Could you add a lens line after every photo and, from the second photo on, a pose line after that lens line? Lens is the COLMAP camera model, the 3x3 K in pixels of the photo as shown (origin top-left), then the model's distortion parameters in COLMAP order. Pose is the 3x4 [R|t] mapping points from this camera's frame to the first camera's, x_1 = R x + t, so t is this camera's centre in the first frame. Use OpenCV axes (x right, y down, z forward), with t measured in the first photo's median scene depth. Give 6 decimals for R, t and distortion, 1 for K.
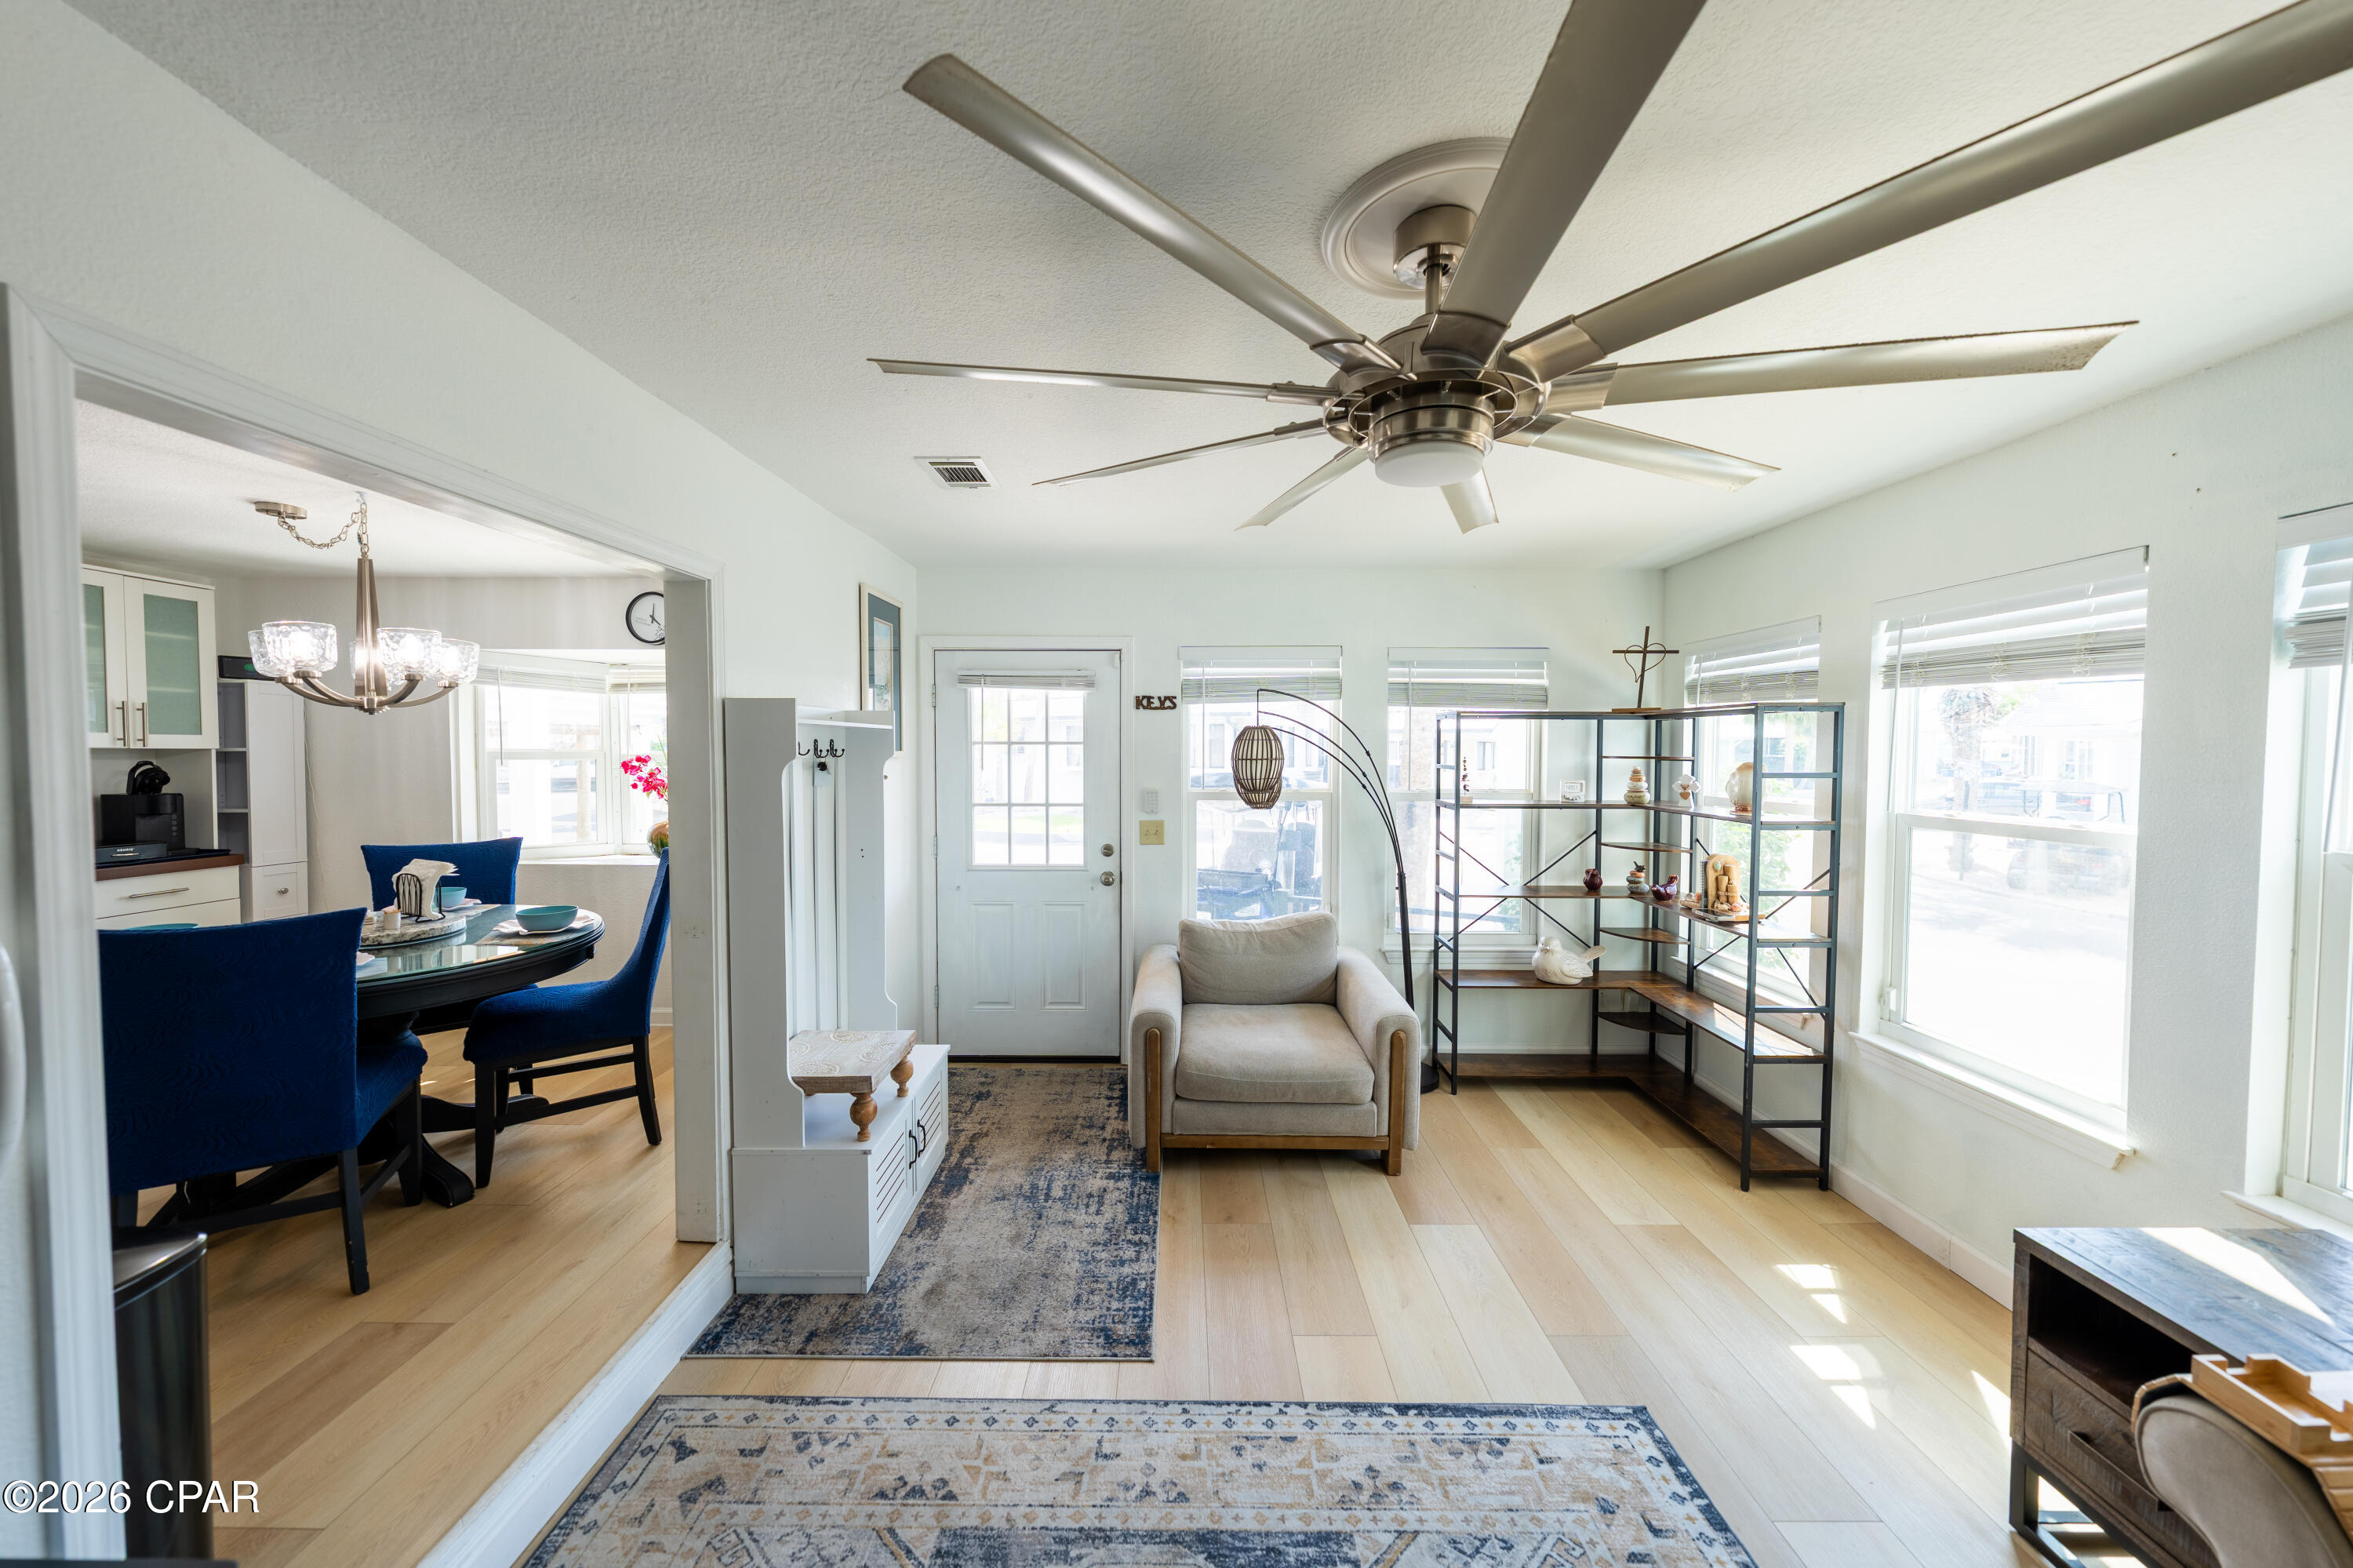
lens RADIAL K [[800.3, 0, 1181.3], [0, 800.3, 778.8], [0, 0, 1]] dist [-0.004399, 0.000666]
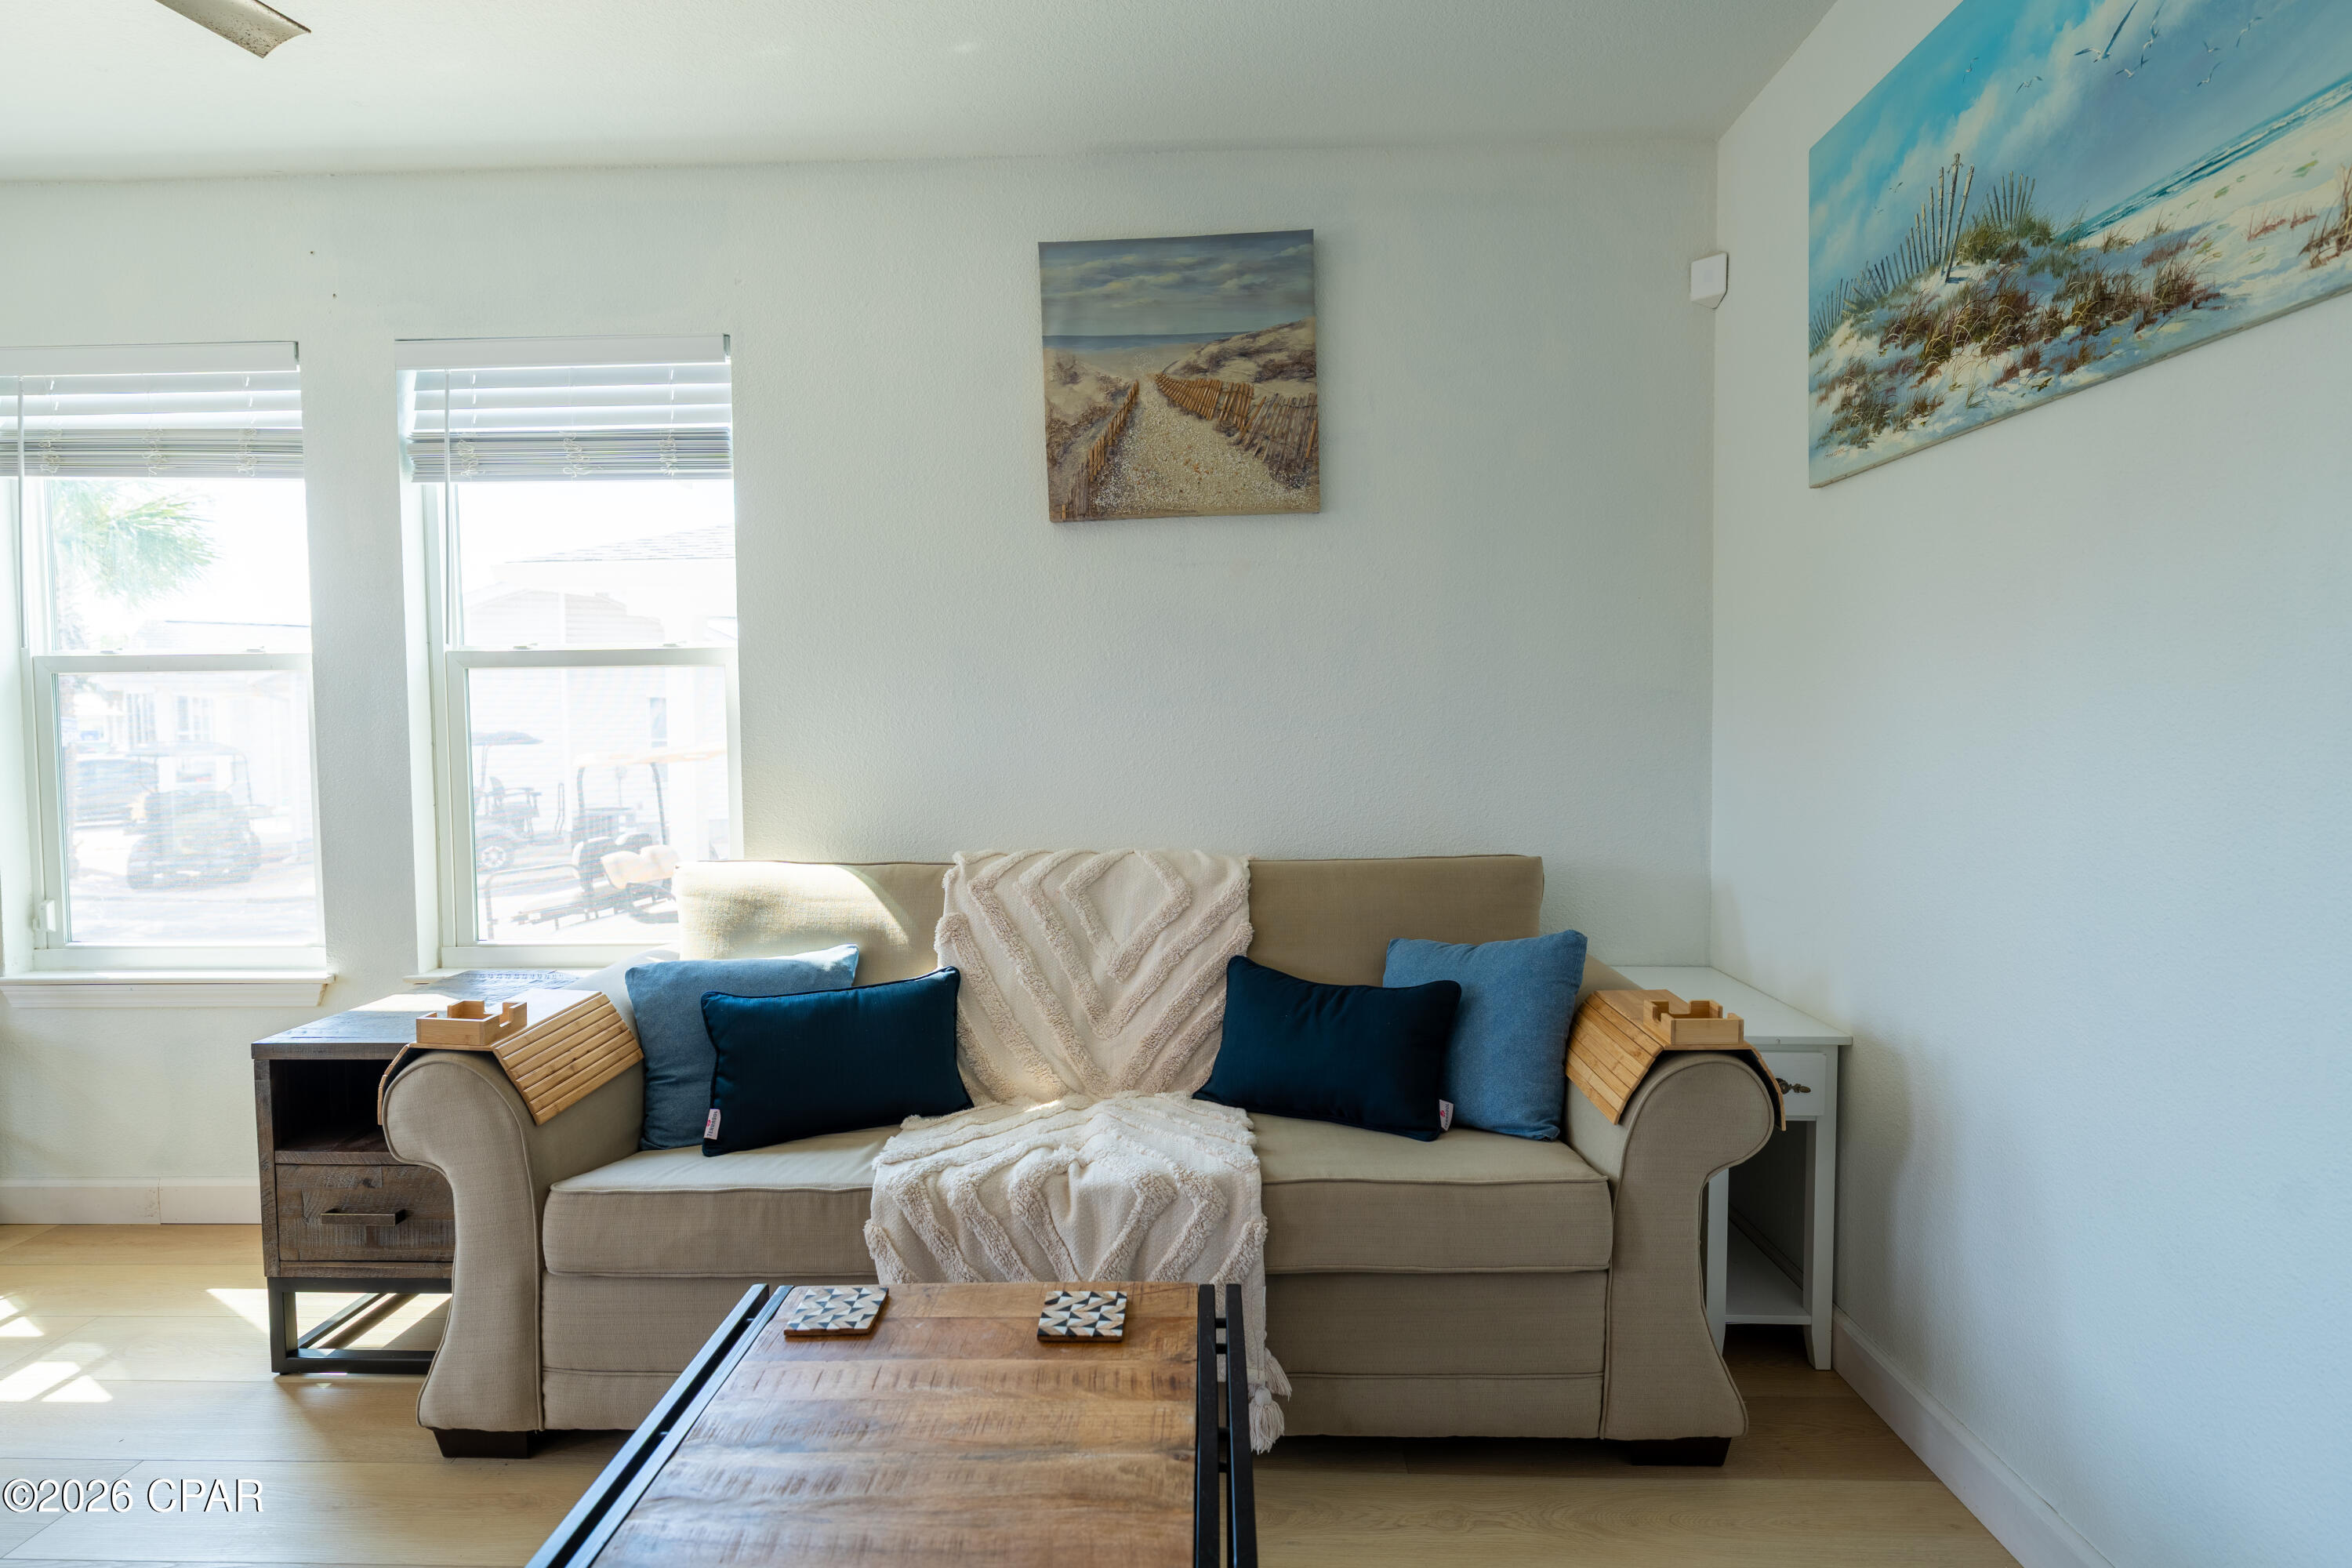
lens RADIAL K [[1195.1, 0, 1178.1], [0, 1195.1, 773.7], [0, 0, 1]] dist [0.004566, -0.000269]
pose [[0.035068, -0.043591, 0.998434, -0.164732], [0.046623, 0.998032, 0.041936, 0.169904], [-0.998297, 0.045079, 0.037031, -0.067725]]
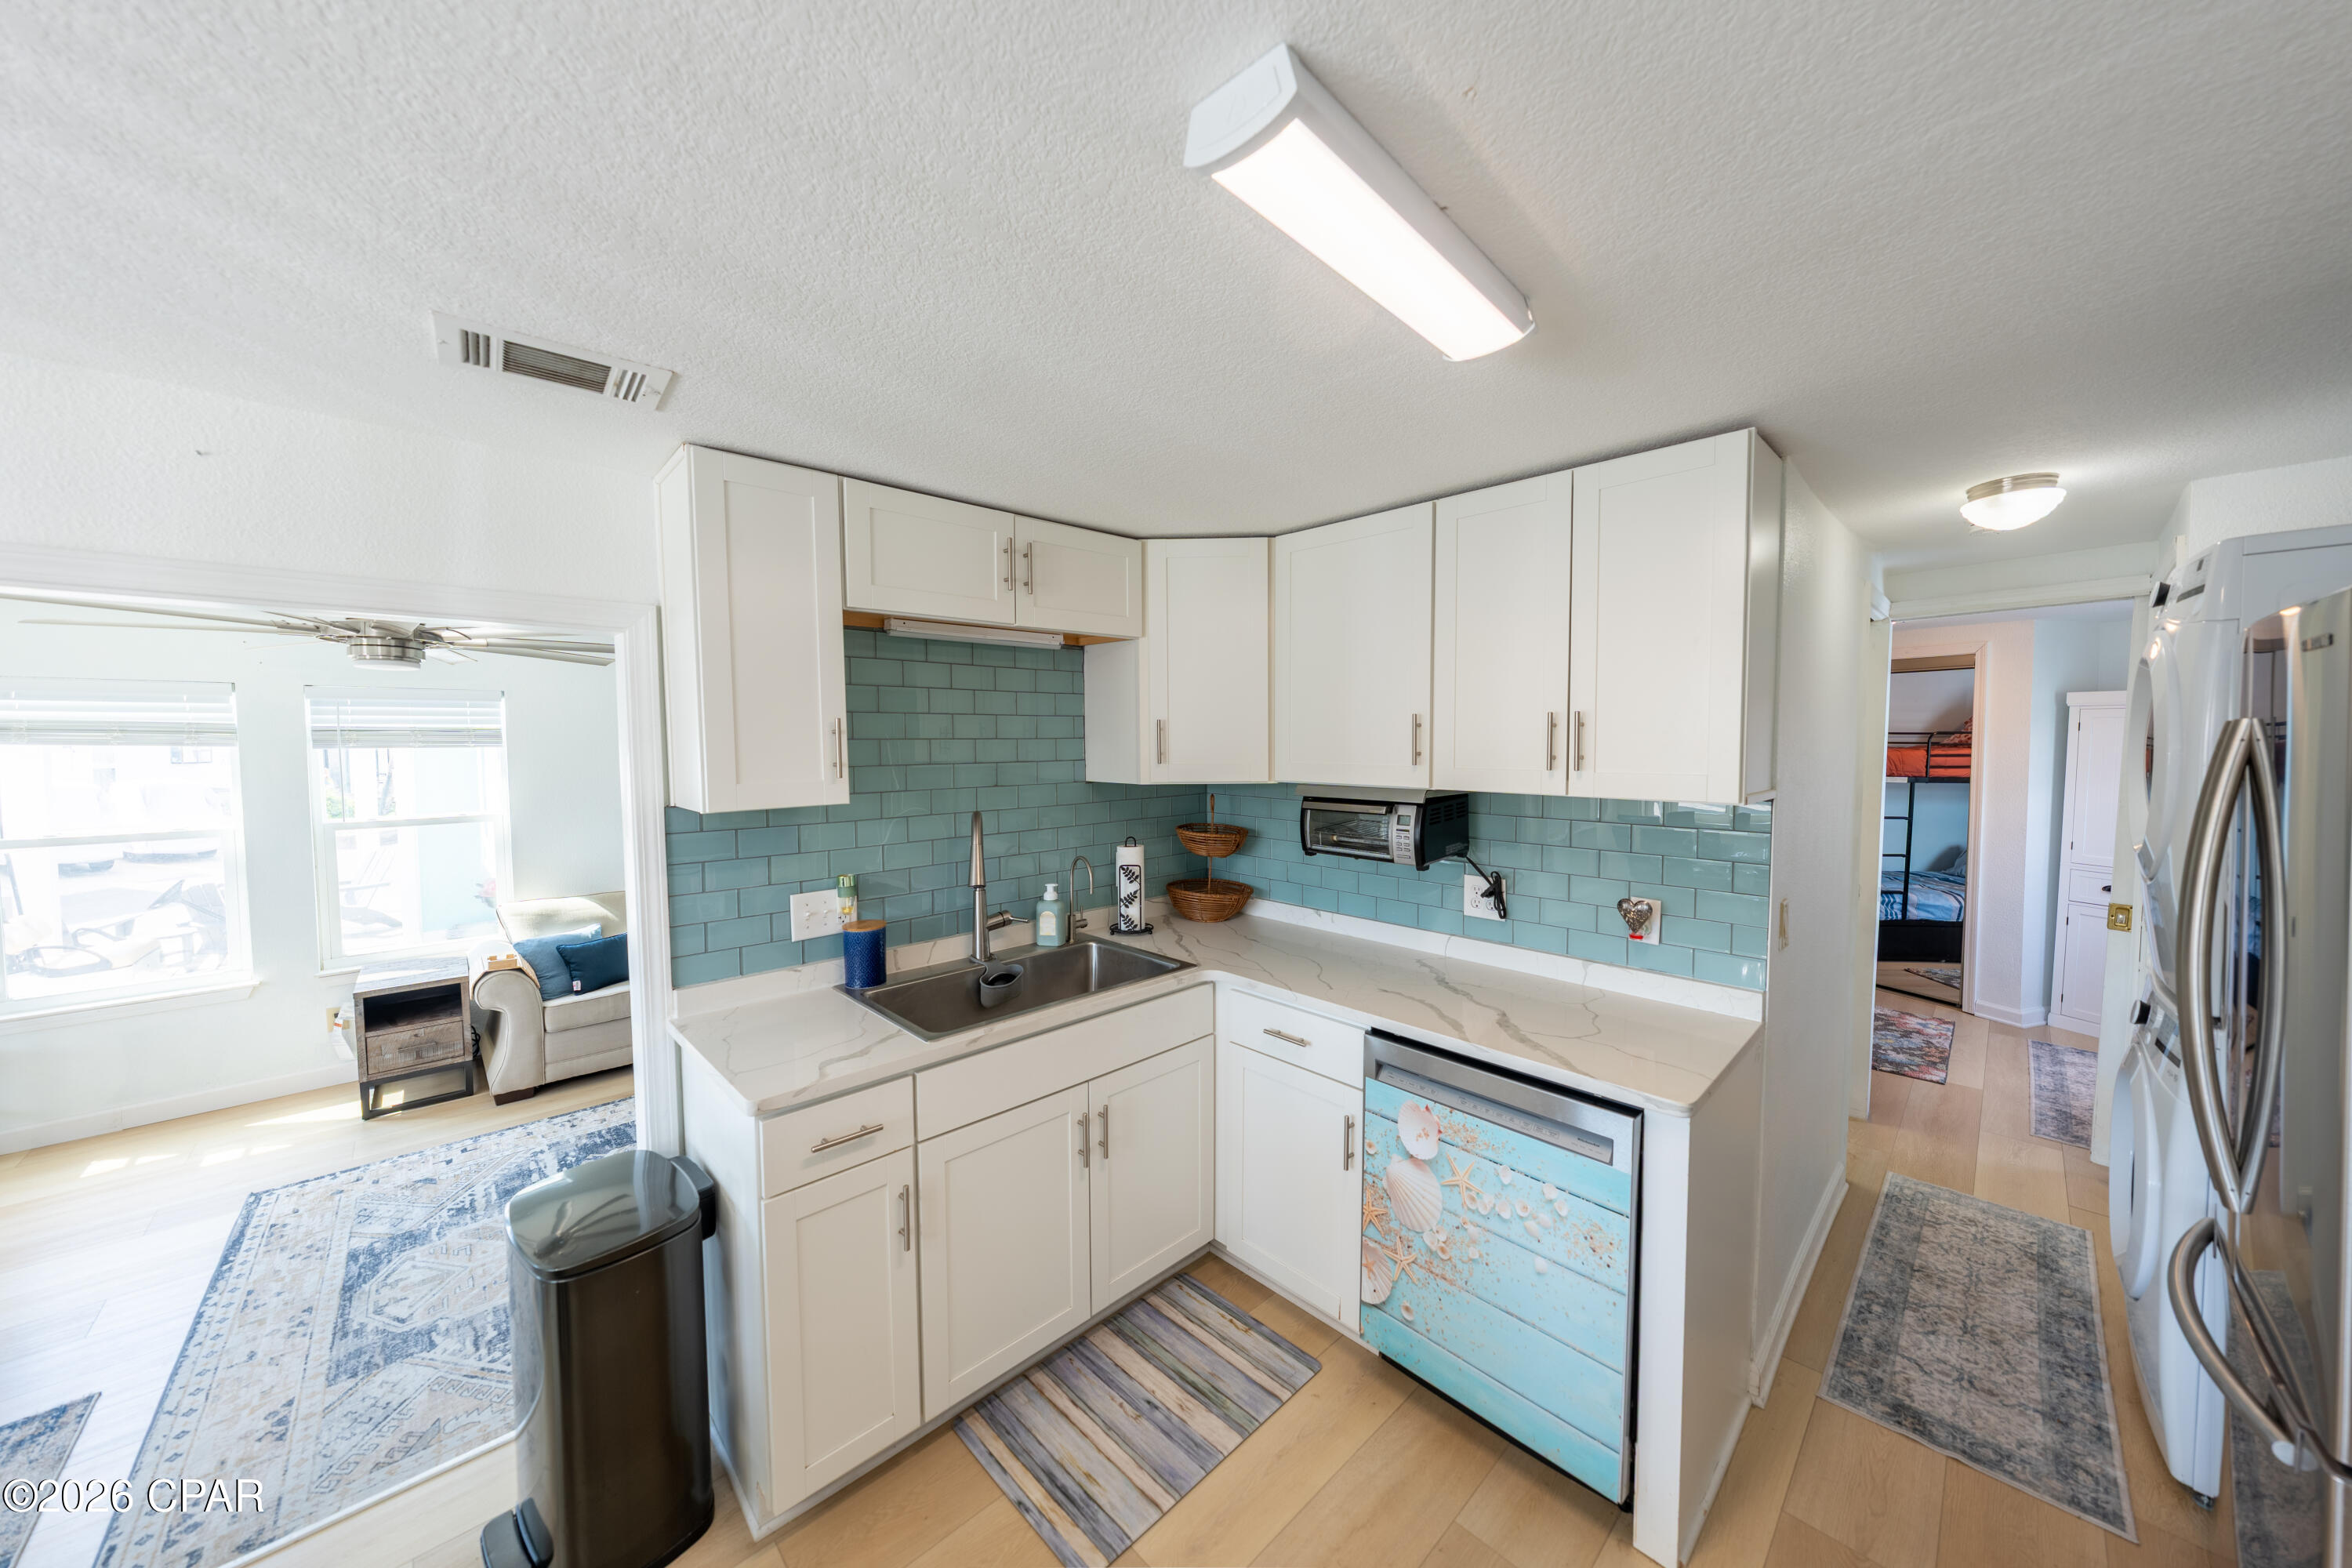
lens RADIAL K [[799.9, 0, 1180.6], [0, 799.9, 773.9], [0, 0, 1]] dist [-0.004399, 0.000666]
pose [[-0.690851, -0.029232, 0.722406, -1.514223], [0.030749, 0.997090, 0.069752, -0.105959], [-0.722343, 0.070402, -0.687942, 0.538997]]
